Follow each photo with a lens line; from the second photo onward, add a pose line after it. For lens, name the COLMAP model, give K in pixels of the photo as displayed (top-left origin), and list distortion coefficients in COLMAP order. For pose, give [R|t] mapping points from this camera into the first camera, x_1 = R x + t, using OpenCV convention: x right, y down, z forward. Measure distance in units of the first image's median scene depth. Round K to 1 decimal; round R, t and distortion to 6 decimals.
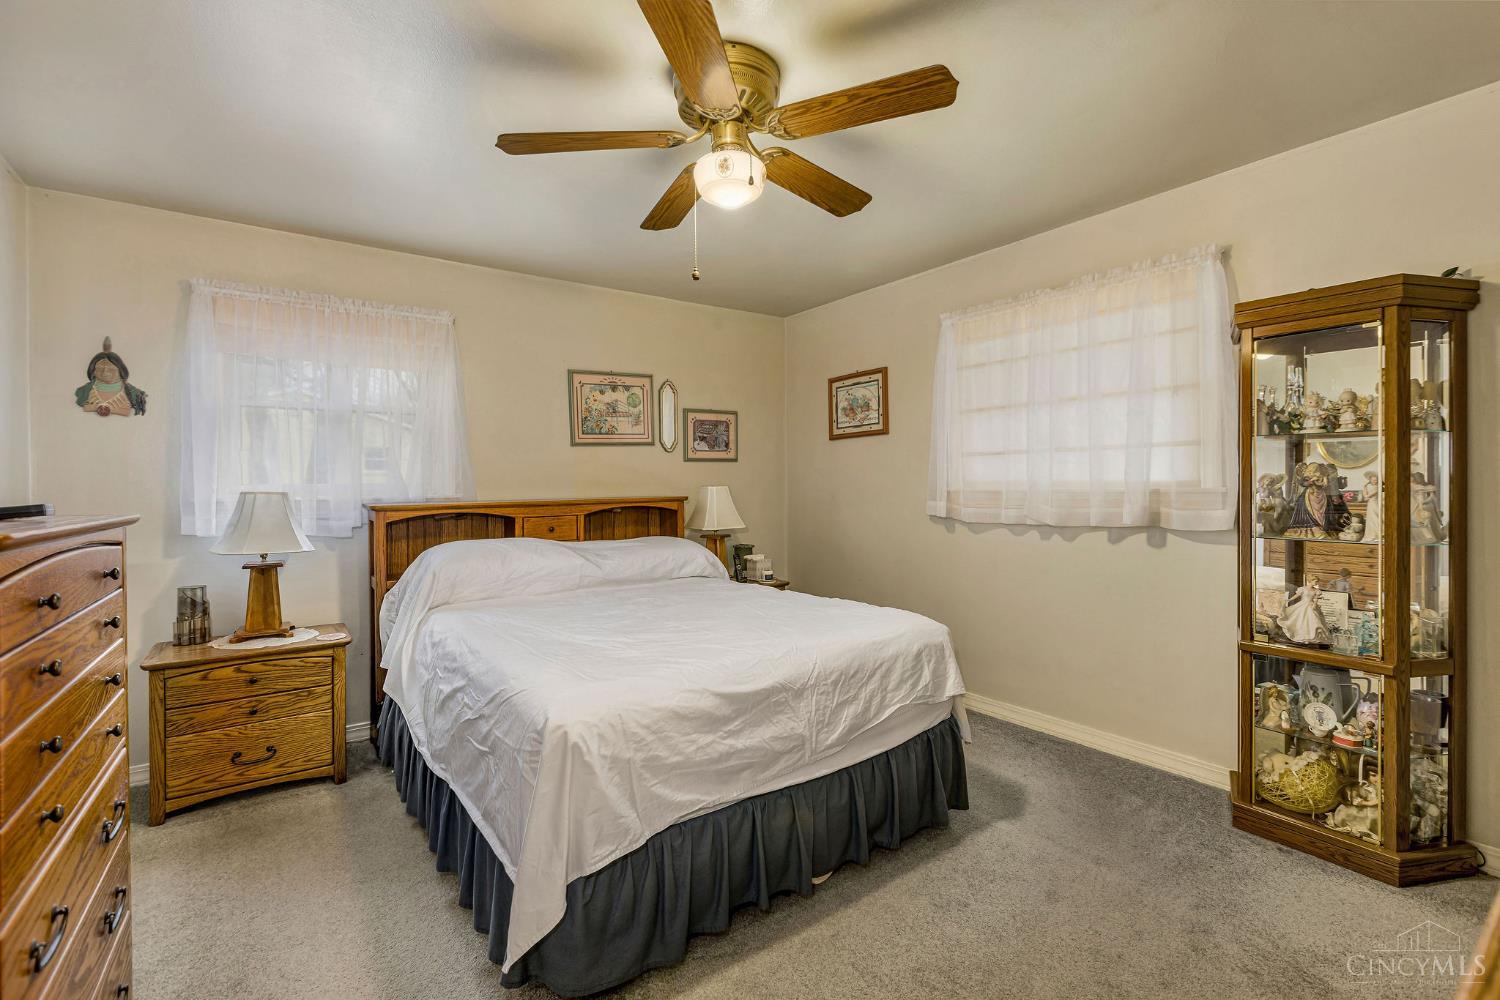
lens RADIAL K [[669.3, 0, 754.4], [0, 669.3, 480.9], [0, 0, 1]] dist [0.002009, 0.000526]
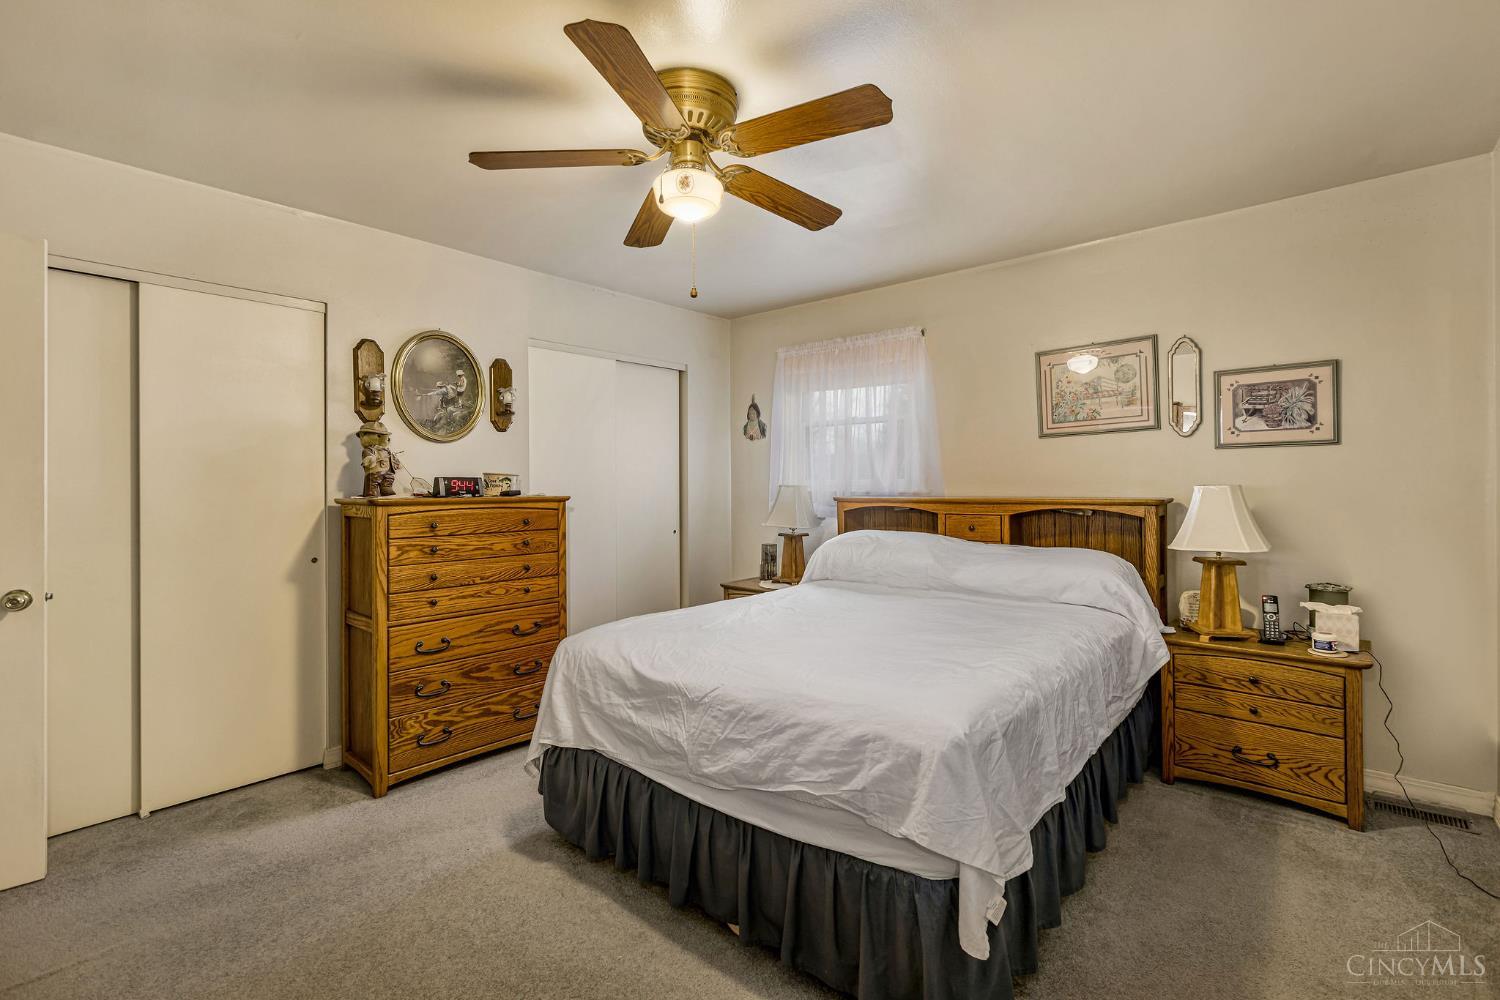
lens RADIAL K [[669.3, 0, 754.4], [0, 669.3, 480.9], [0, 0, 1]] dist [0.002009, 0.000526]
pose [[0.230648, 0.009142, -0.972994, 0.677160], [0.006160, 0.999922, 0.010855, -0.010054], [0.973018, -0.008497, 0.230573, 0.572693]]
